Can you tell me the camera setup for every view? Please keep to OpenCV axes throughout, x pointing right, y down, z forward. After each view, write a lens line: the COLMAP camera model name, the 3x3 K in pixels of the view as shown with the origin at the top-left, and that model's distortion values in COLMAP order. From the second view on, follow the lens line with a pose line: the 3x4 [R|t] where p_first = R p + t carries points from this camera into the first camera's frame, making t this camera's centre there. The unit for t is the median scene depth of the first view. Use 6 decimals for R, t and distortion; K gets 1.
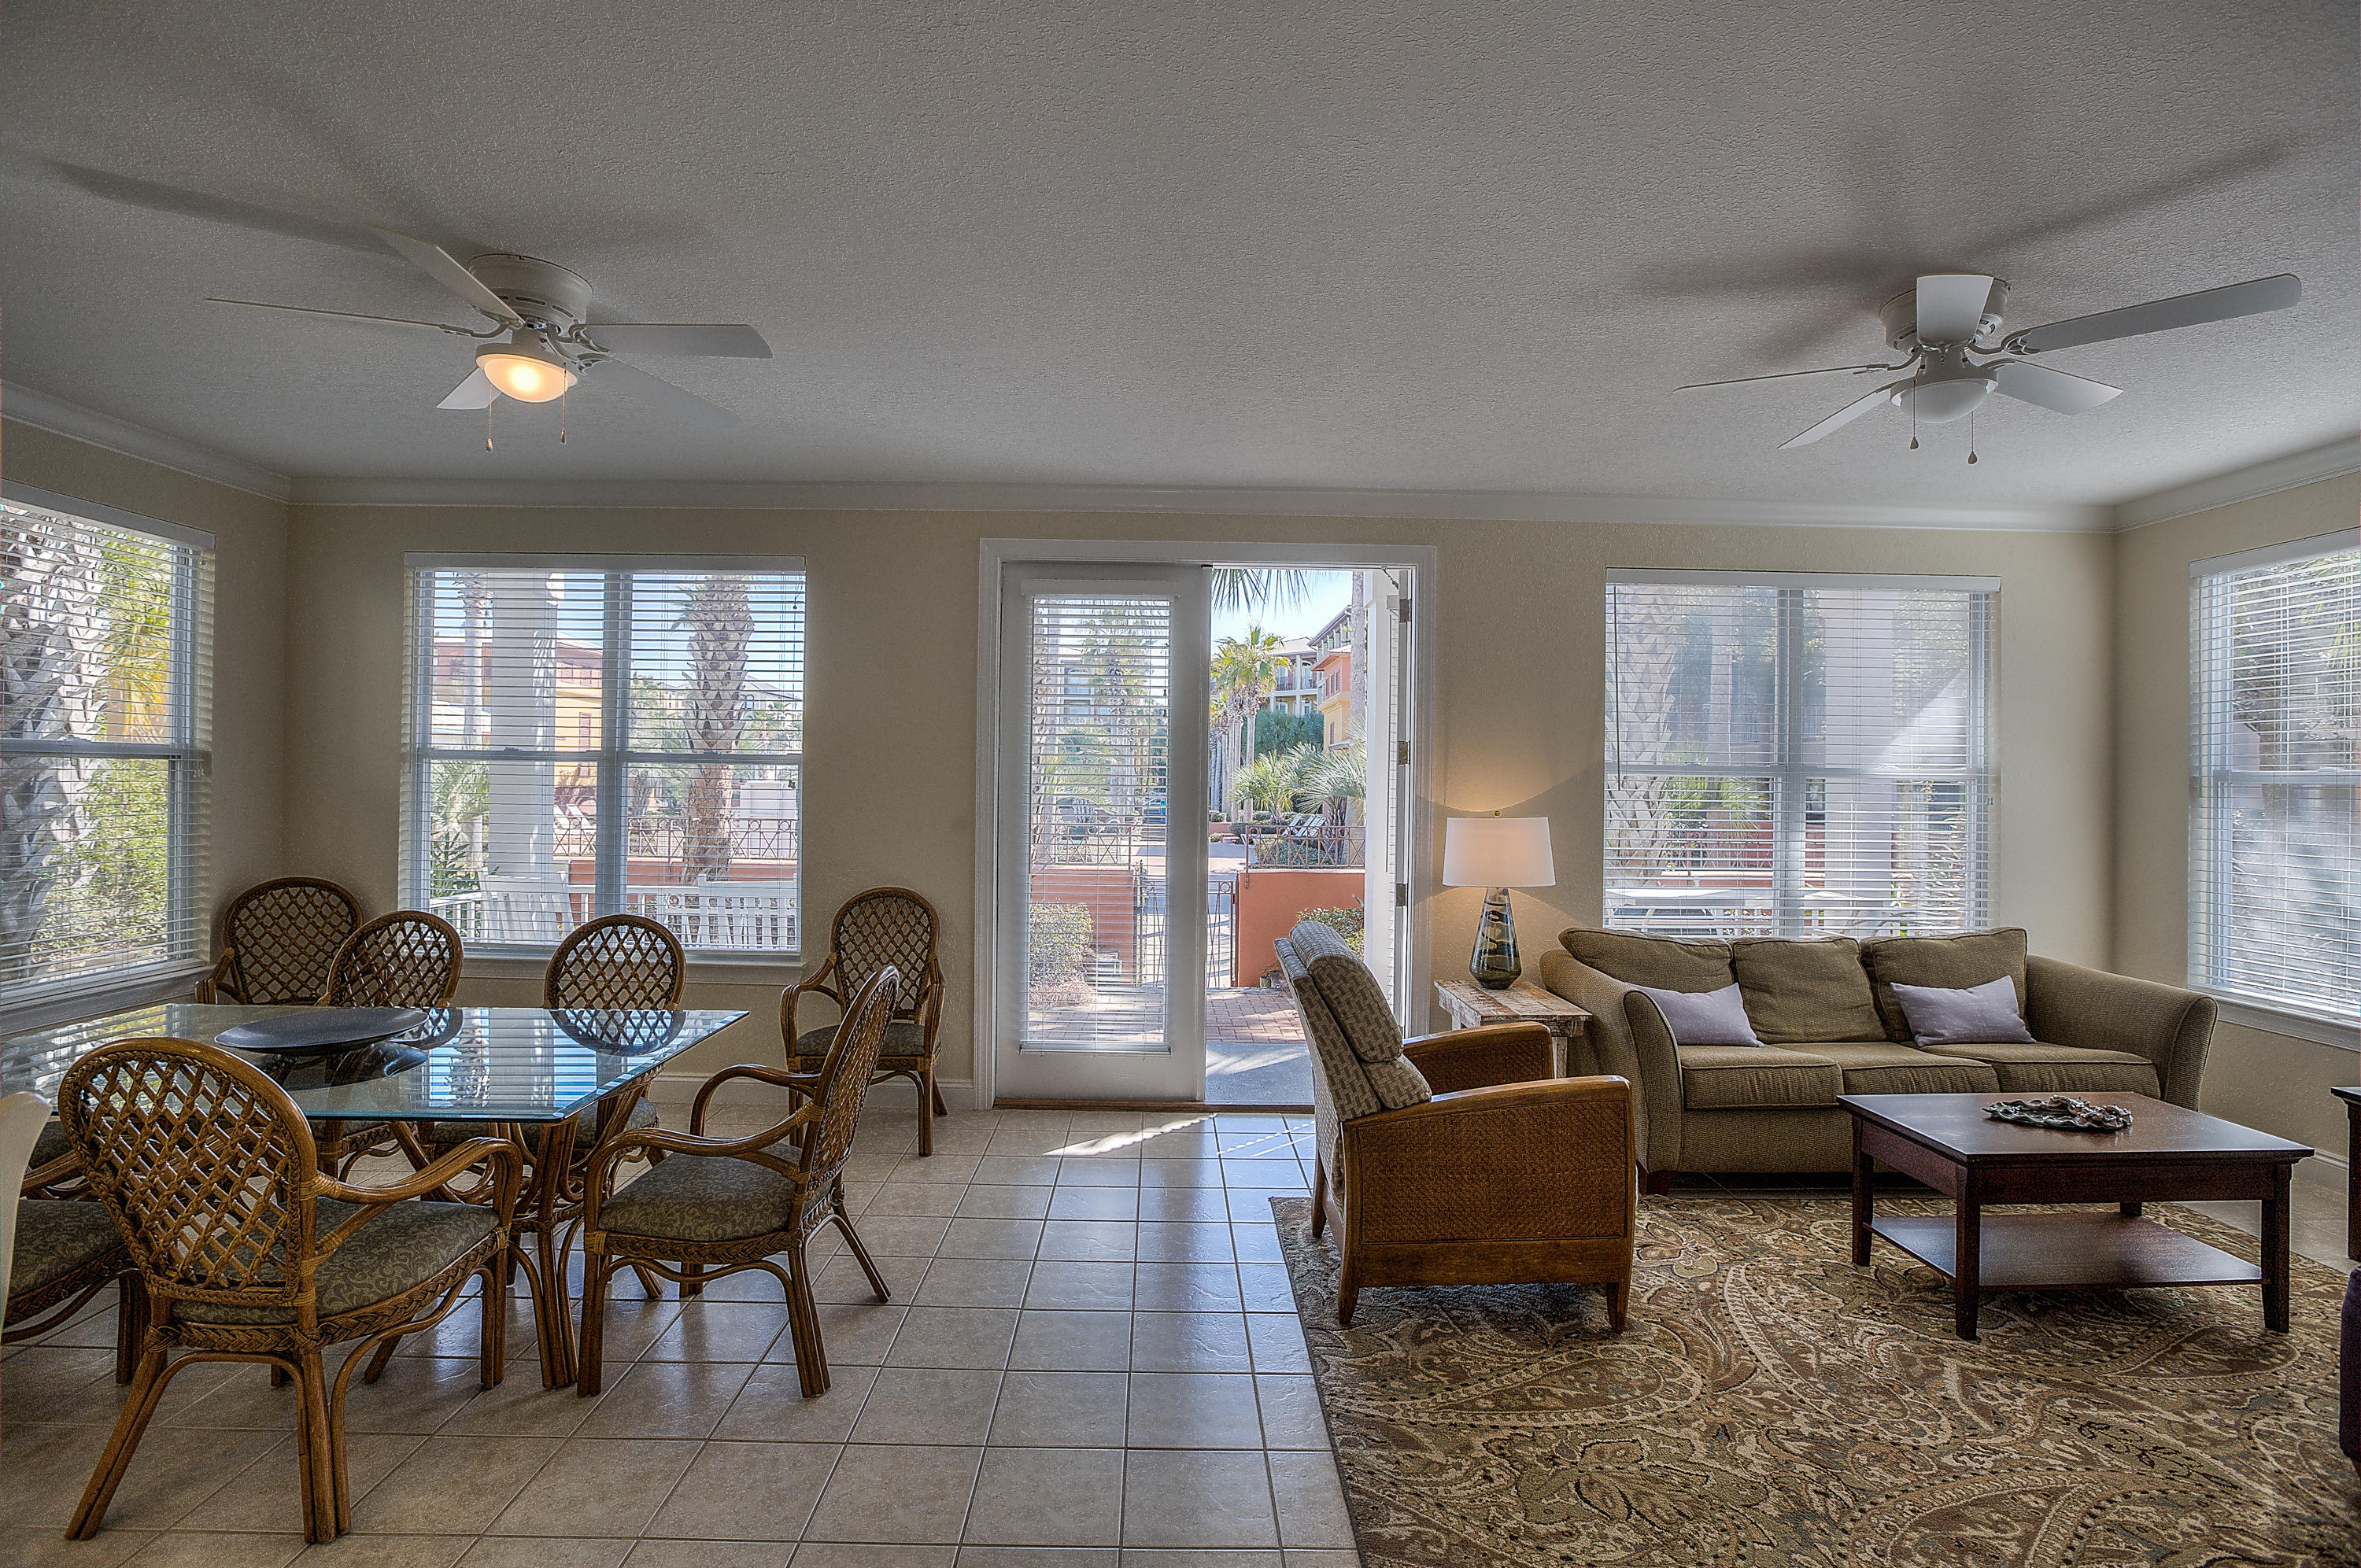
lens RADIAL K [[1075.9, 0, 1180.5], [0, 1075.9, 784.0], [0, 0, 1]] dist [-0.043440, 0.014974]
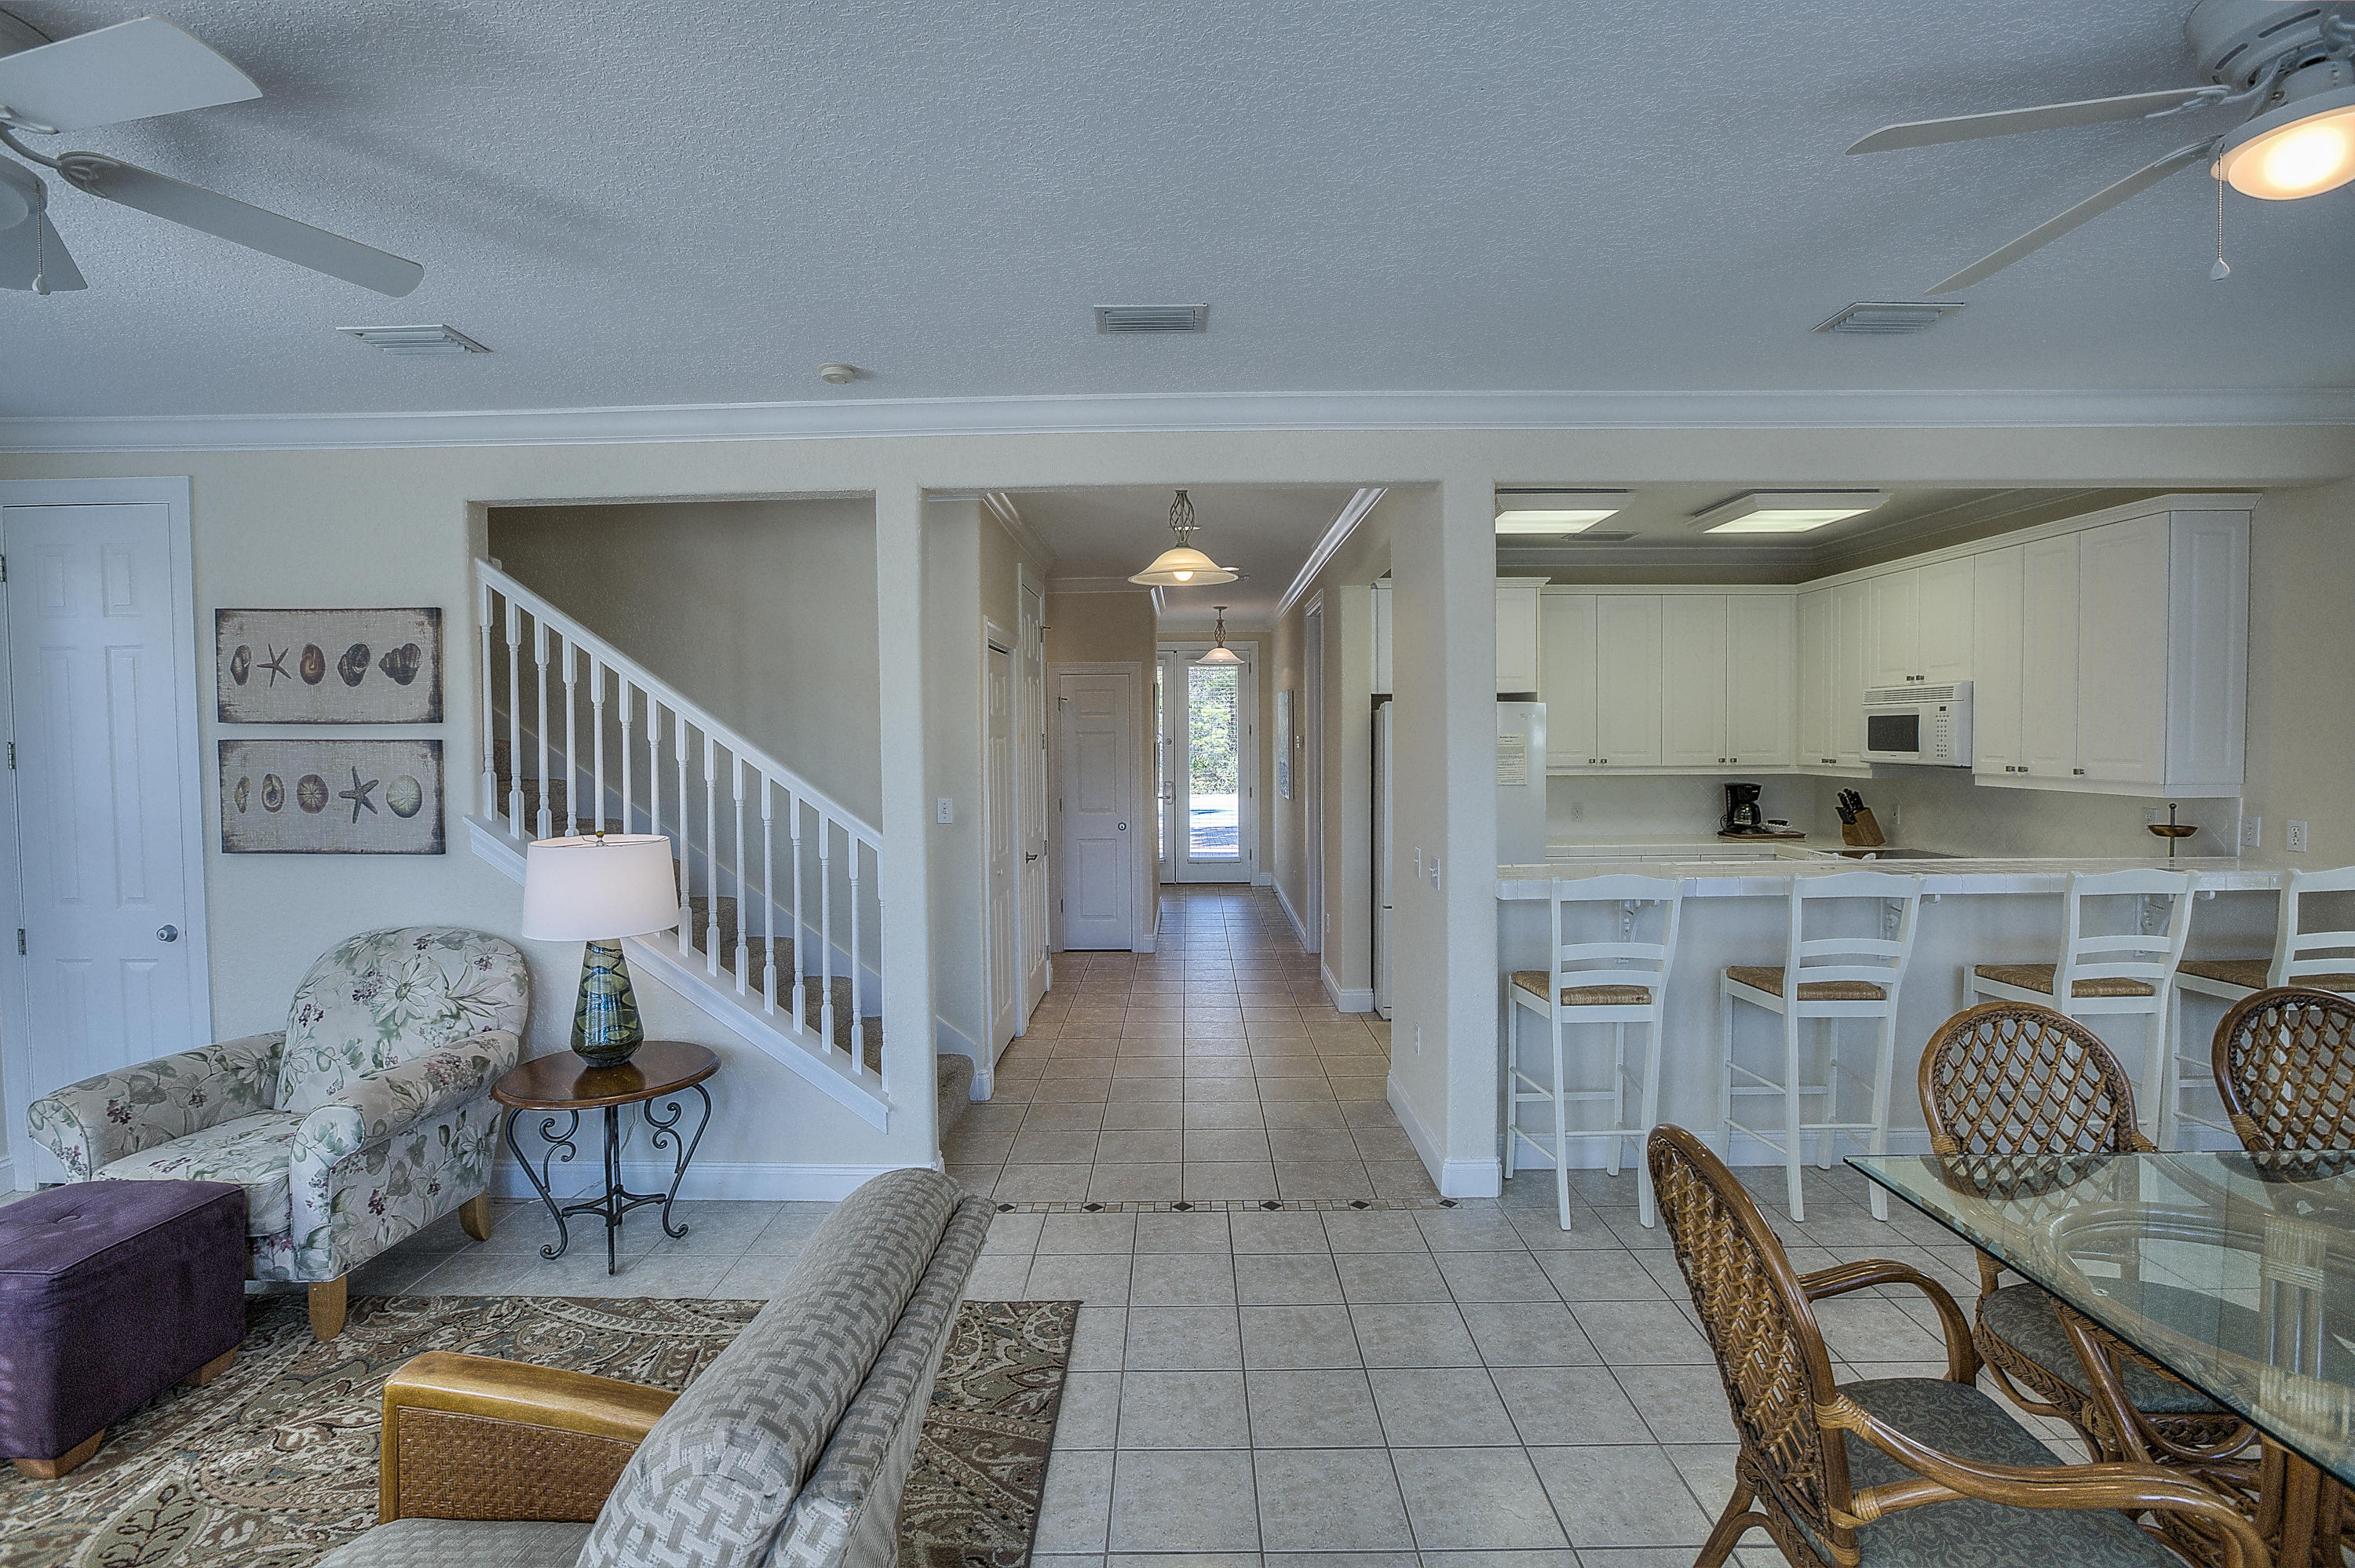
lens RADIAL K [[1083.6, 0, 1173.2], [0, 1083.6, 770.8], [0, 0, 1]] dist [-0.067243, 0.035241]
pose [[-0.999285, -0.008234, 0.036906, -0.002703], [-0.006641, 0.999049, 0.043091, -0.039935], [-0.037225, 0.042816, -0.998389, 0.977827]]
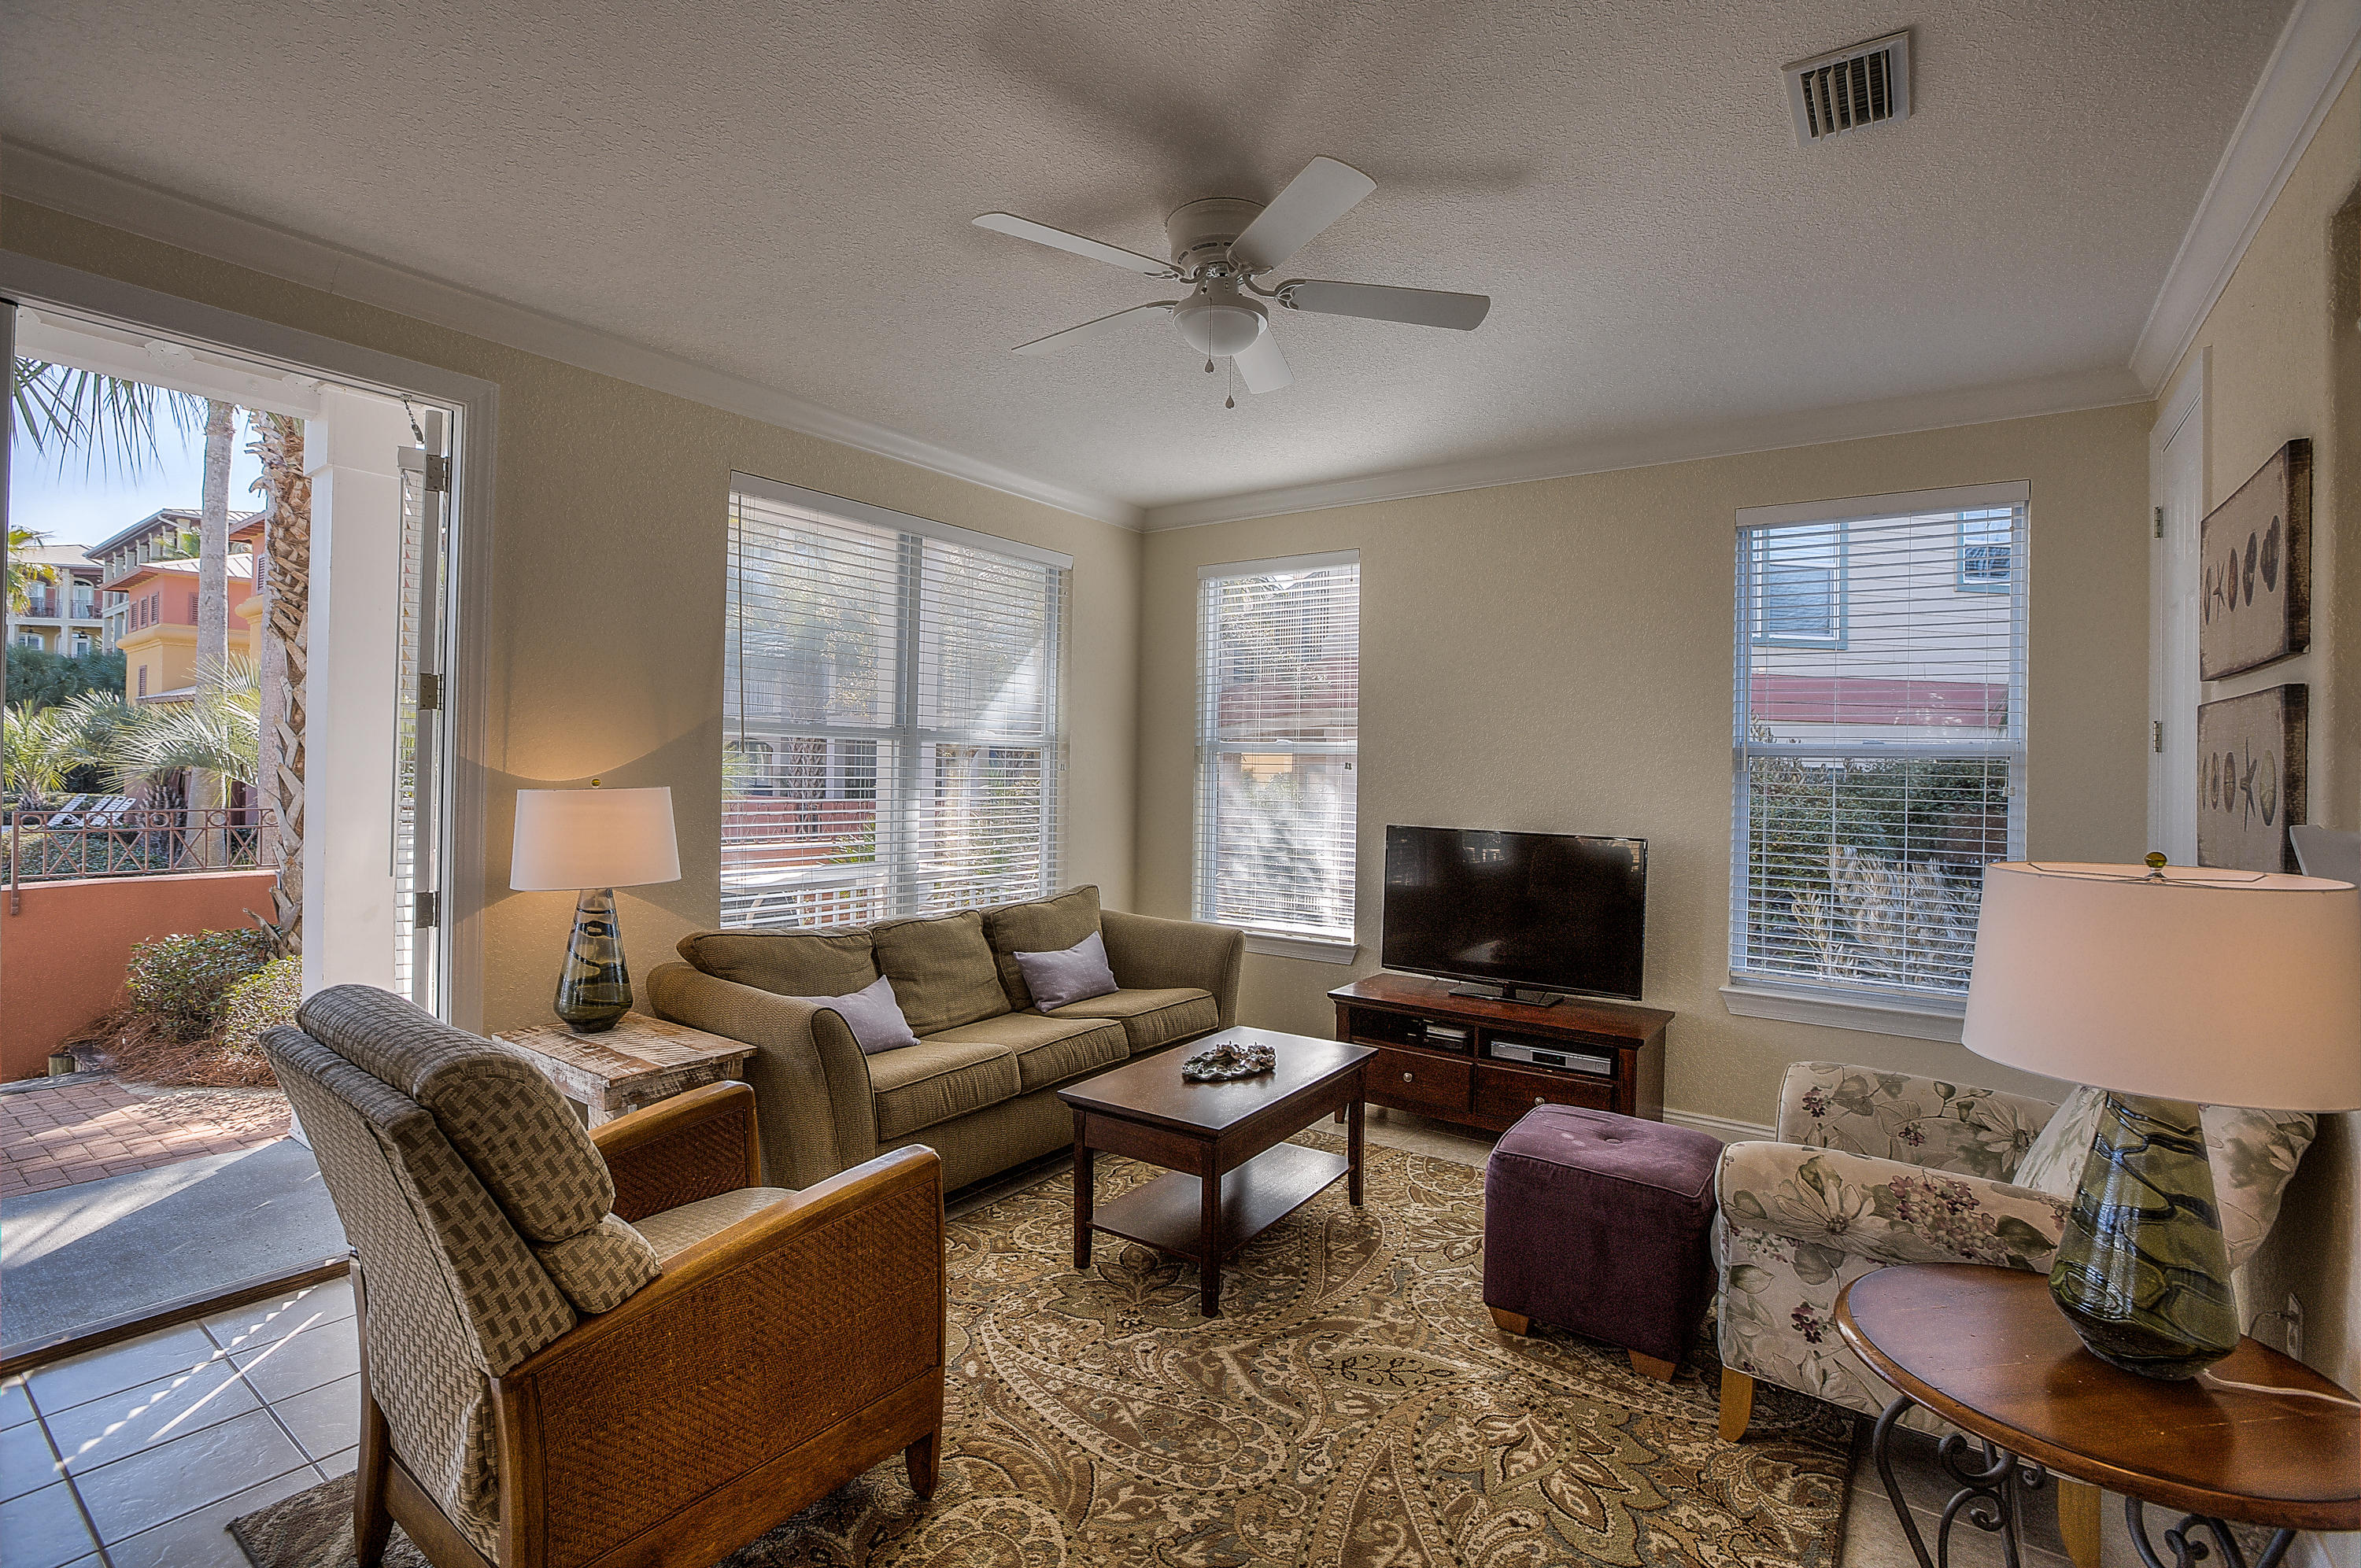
lens RADIAL K [[1086.4, 0, 1176.2], [0, 1086.4, 770.8], [0, 0, 1]] dist [-0.067243, 0.035241]
pose [[0.601917, -0.002799, 0.798554, -0.036262], [-0.006492, 0.999944, 0.008398, 0.011260], [-0.798532, -0.010239, 0.601865, 0.276848]]
